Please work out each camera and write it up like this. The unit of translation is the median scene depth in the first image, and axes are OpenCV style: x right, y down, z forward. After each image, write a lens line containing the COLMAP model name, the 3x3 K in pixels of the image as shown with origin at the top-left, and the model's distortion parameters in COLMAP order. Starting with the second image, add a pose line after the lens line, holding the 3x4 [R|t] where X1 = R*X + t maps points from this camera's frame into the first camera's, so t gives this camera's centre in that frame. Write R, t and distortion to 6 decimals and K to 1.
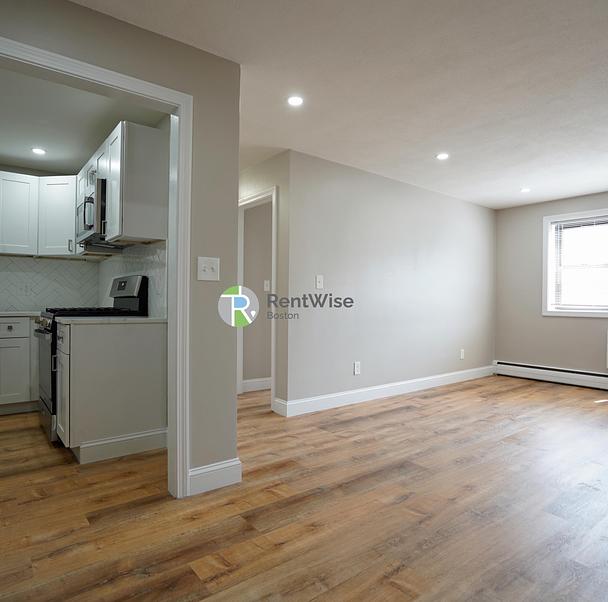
lens RADIAL K [[431.6, 0, 297.8], [0, 431.6, 300.9], [0, 0, 1]] dist [-0.059996, 0.028804]
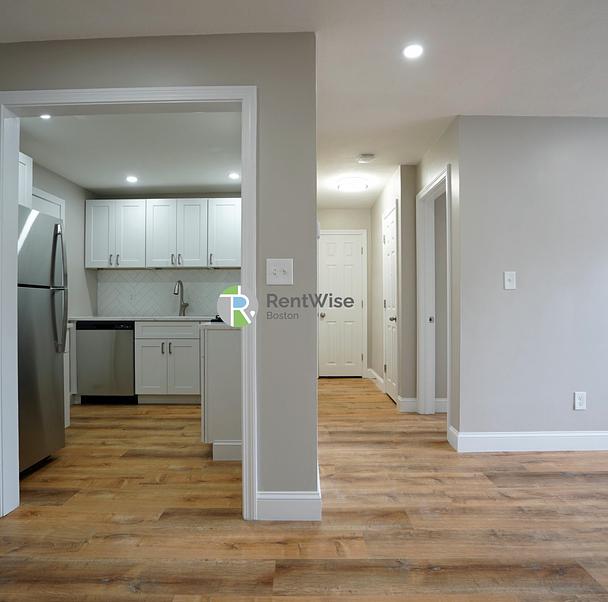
lens RADIAL K [[431.6, 0, 293.5], [0, 431.6, 299.7], [0, 0, 1]] dist [-0.059996, 0.028804]
pose [[0.780755, -0.015856, -0.624636, 0.295939], [0.008864, 0.999858, -0.014300, -0.002262], [0.624774, 0.005628, 0.780785, 0.252099]]
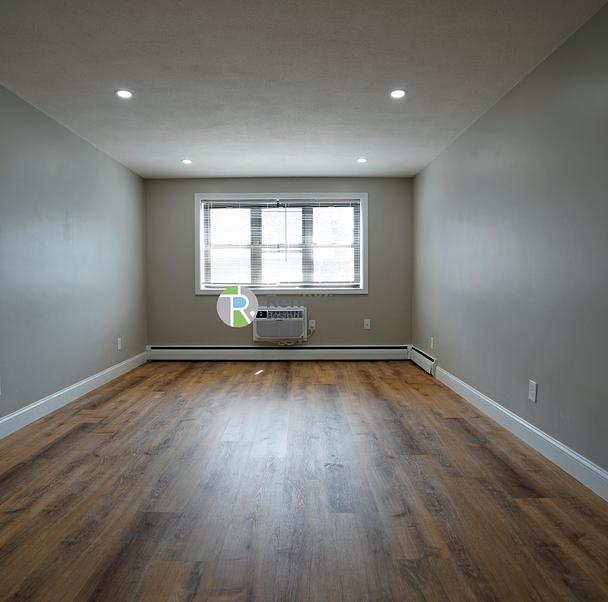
lens RADIAL K [[431.6, 0, 303.7], [0, 431.6, 300.0], [0, 0, 1]] dist [-0.059996, 0.028804]
pose [[0.602287, -0.048707, 0.796792, -0.118424], [0.009299, 0.998497, 0.054009, -0.008568], [-0.798225, -0.025120, 0.601835, 0.358810]]
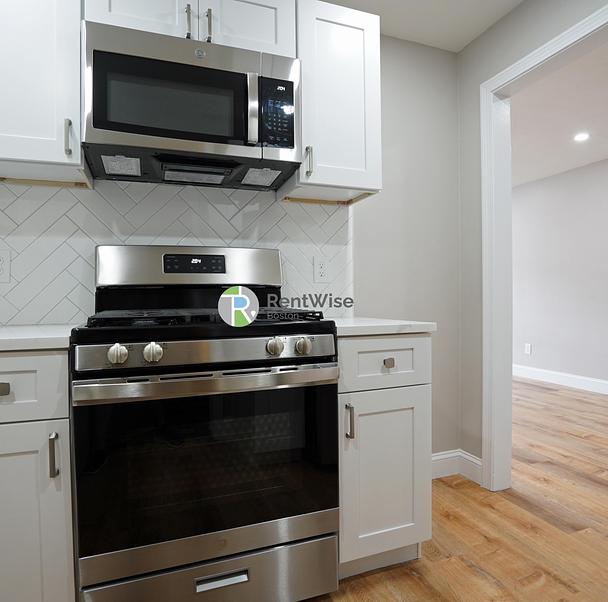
lens RADIAL K [[431.6, 0, 305.3], [0, 431.6, 299.2], [0, 0, 1]] dist [-0.059996, 0.028804]
pose [[0.280883, -0.031140, 0.959237, -1.039471], [0.002812, 0.999496, 0.031624, -0.013430], [-0.959738, -0.006186, 0.280829, 0.896588]]
